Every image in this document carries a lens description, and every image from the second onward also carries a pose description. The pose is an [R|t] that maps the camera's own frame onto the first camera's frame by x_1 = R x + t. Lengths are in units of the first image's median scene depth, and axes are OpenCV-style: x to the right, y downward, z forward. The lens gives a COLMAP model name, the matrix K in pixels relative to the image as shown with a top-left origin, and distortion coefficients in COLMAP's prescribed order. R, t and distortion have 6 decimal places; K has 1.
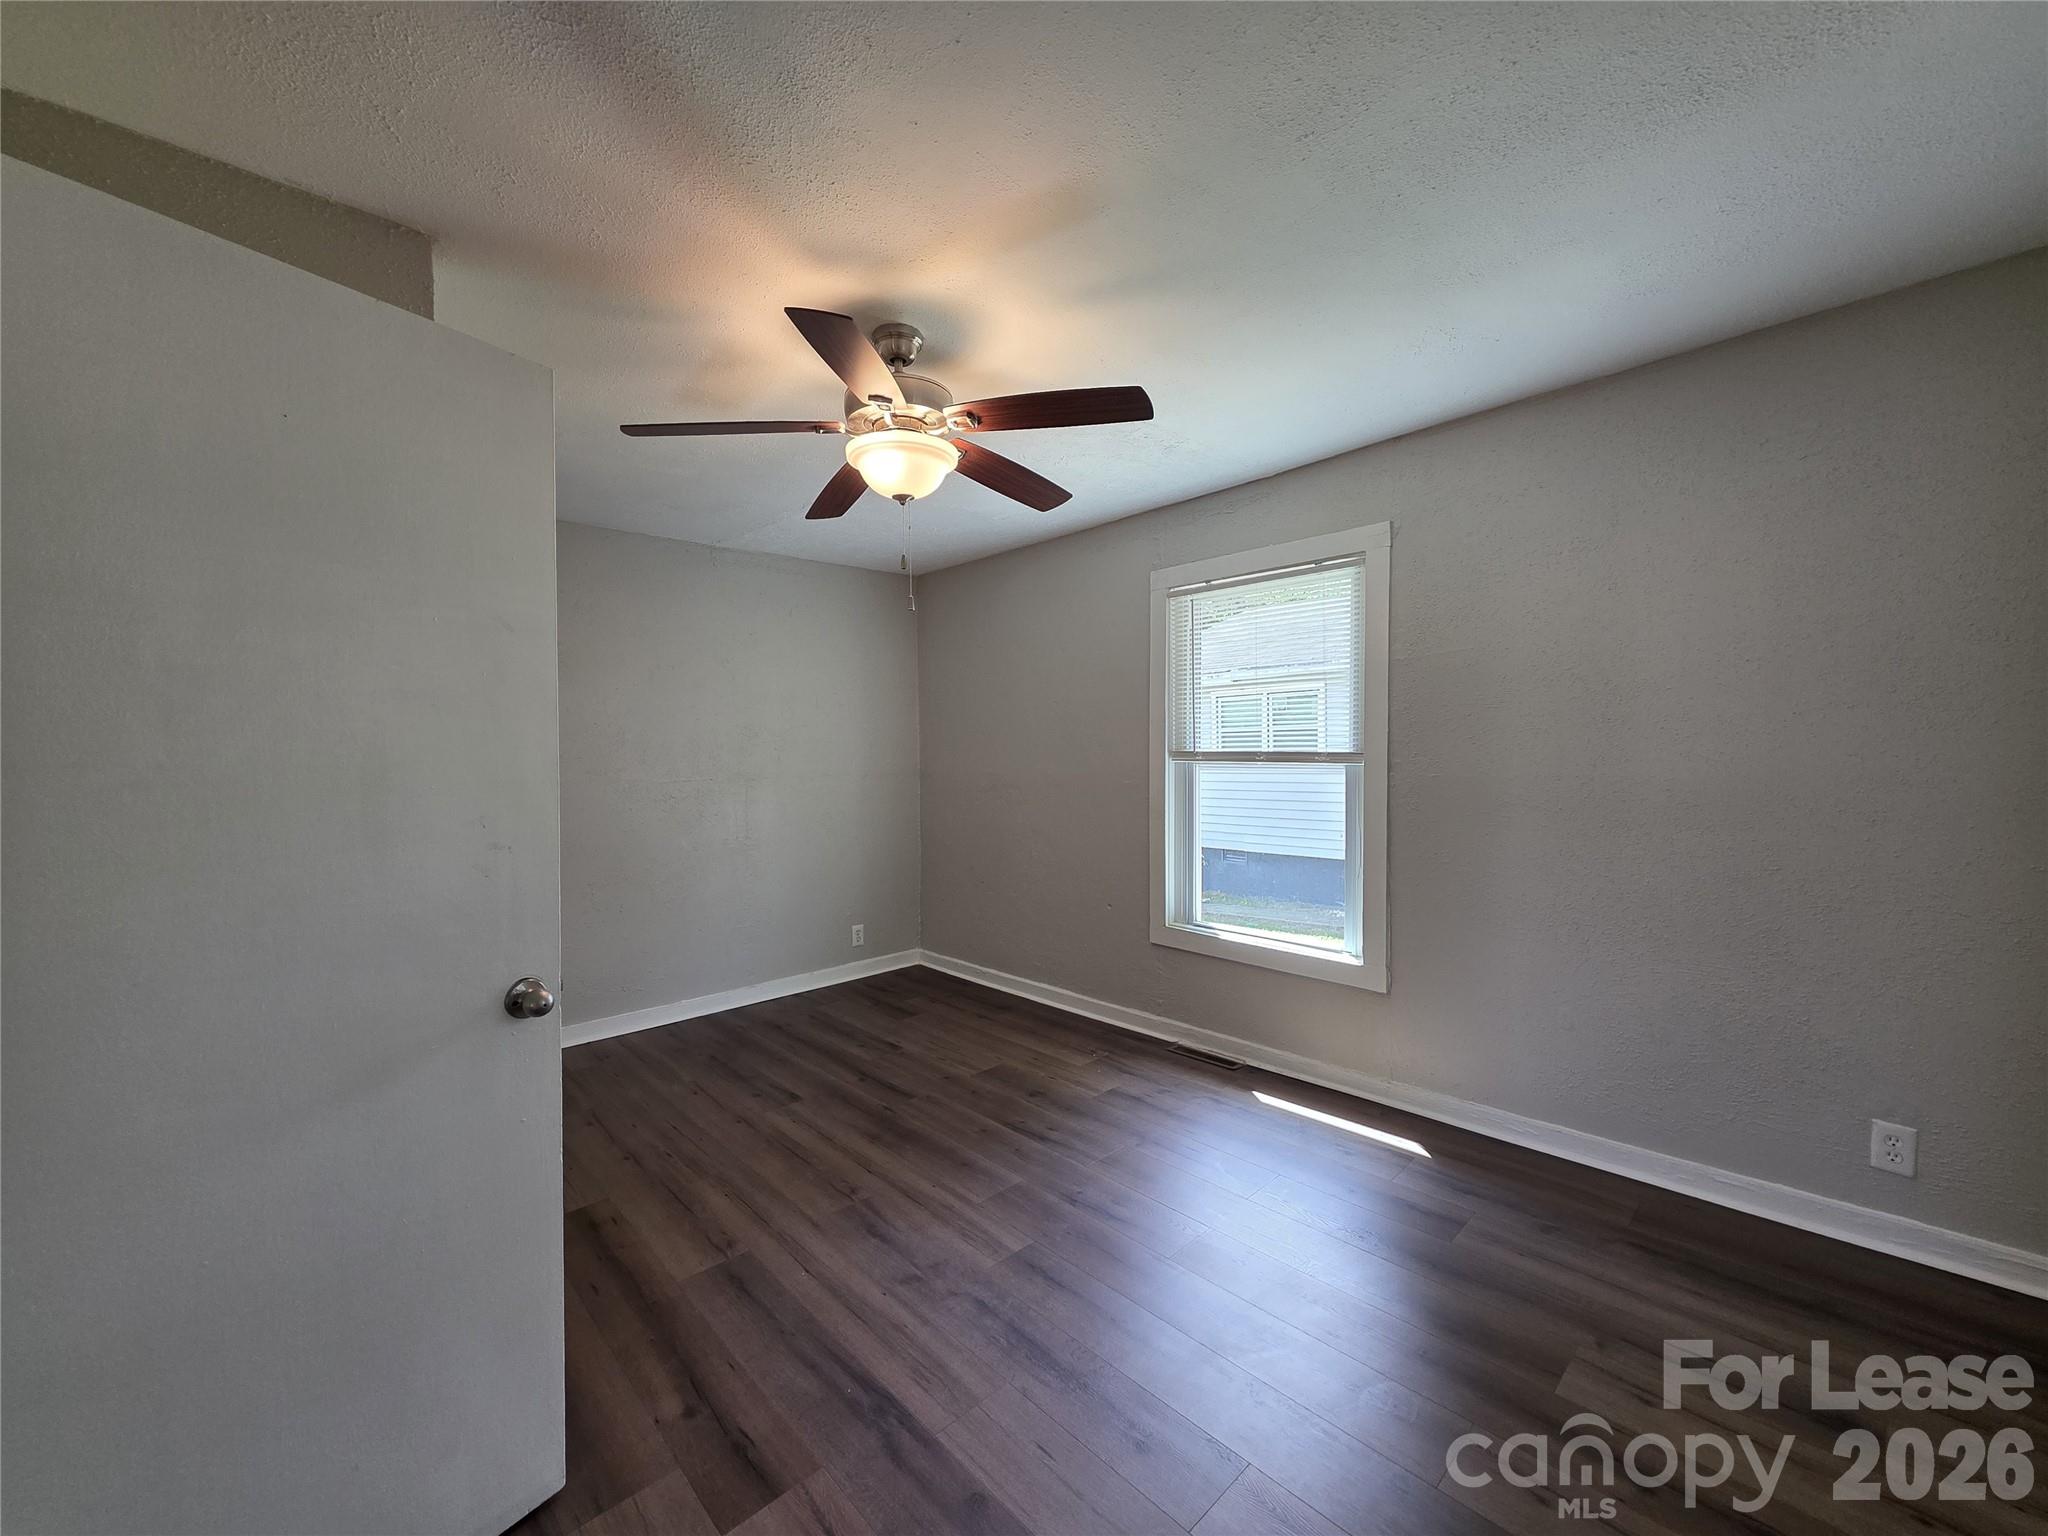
lens RADIAL K [[816.3, 0, 1037.8], [0, 816.3, 757.4], [0, 0, 1]] dist [0.008115, -0.000028]
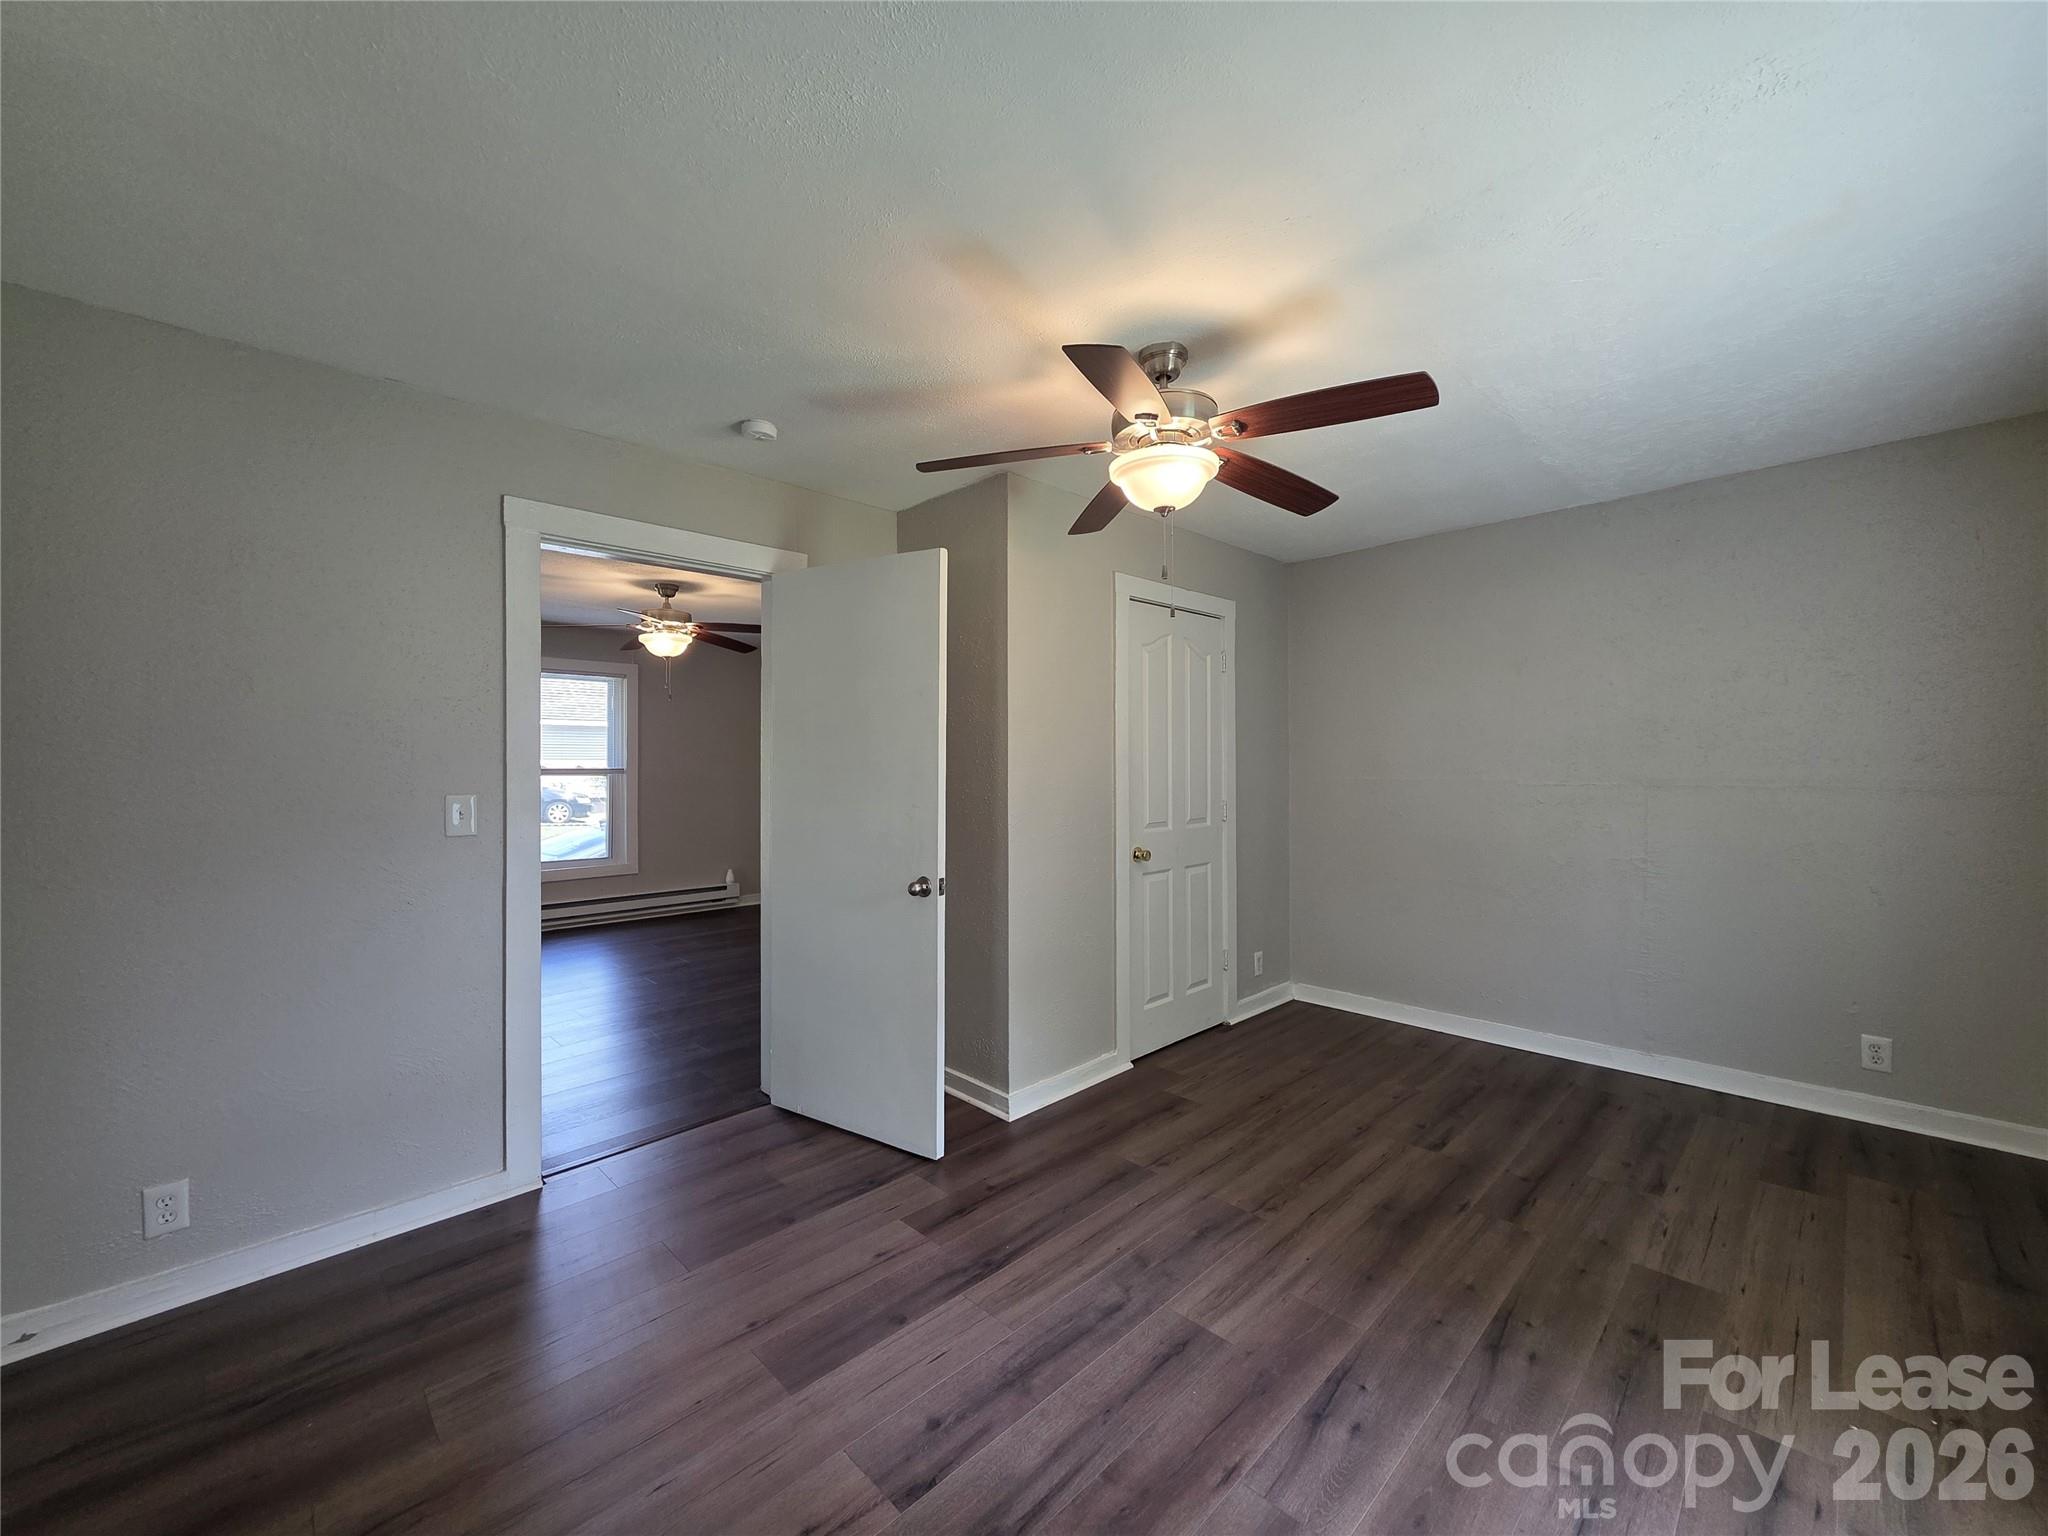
lens RADIAL K [[816.3, 0, 1027.9], [0, 816.3, 764.7], [0, 0, 1]] dist [0.008115, -0.000028]
pose [[0.010385, 0.010141, -0.999895, 0.620809], [0.004125, 0.999940, 0.010184, -0.007950], [0.999938, -0.004231, 0.010343, 0.591552]]
